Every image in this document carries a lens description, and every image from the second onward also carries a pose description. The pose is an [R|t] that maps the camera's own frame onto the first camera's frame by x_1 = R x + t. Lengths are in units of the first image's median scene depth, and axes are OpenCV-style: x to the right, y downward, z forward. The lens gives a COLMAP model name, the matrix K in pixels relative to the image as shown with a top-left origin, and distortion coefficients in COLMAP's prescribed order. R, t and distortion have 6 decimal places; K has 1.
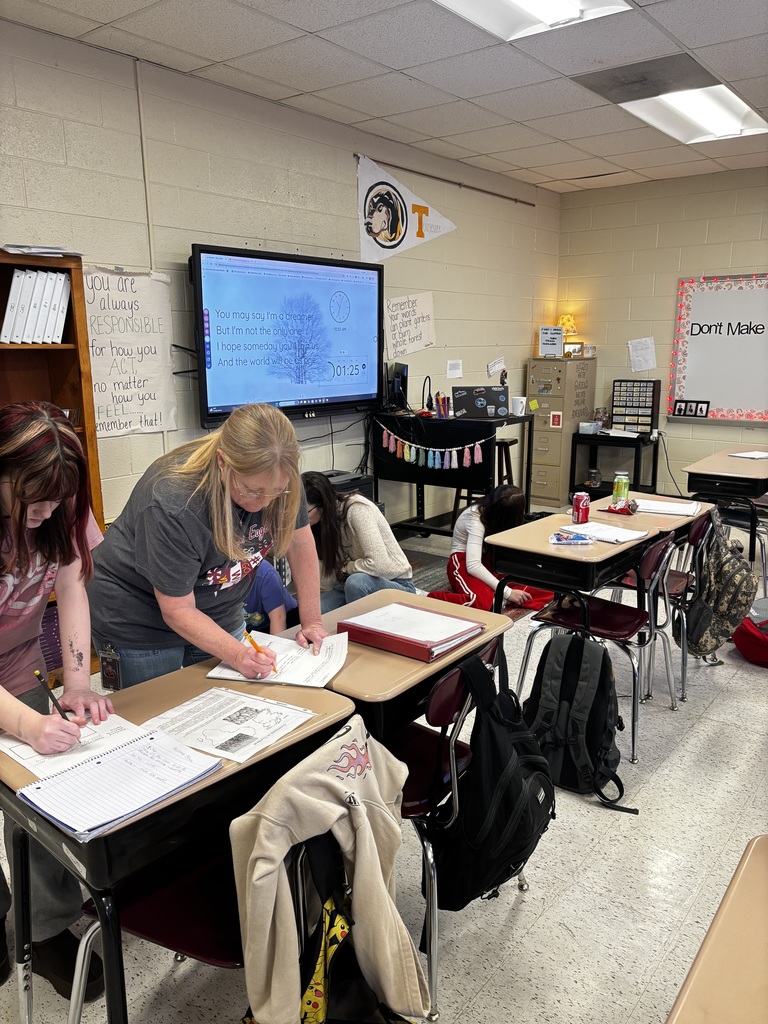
lens RADIAL K [[792.1, 0, 380.1], [0, 792.1, 515.4], [0, 0, 1]] dist [0.022513, -0.006555]
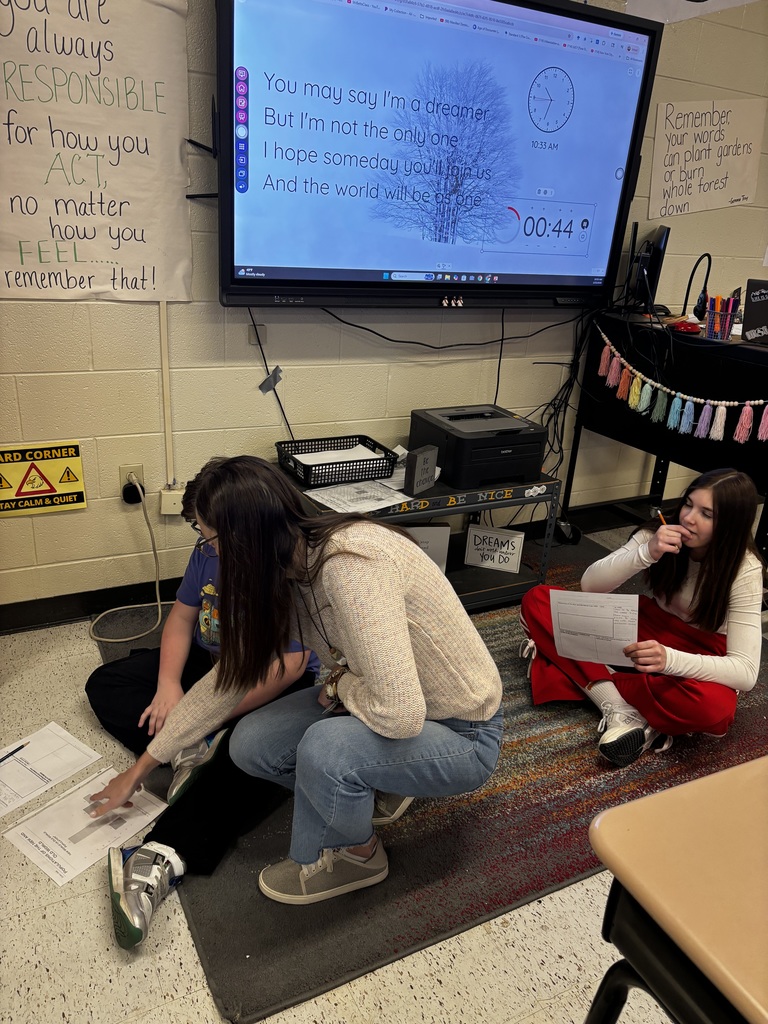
lens RADIAL K [[792.1, 0, 391.8], [0, 792.1, 502.5], [0, 0, 1]] dist [0.022513, -0.006555]
pose [[0.920192, 0.205307, -0.333311, 0.079963], [-0.157830, 0.973743, 0.164058, -0.070601], [0.358242, -0.098358, 0.928433, 0.429928]]
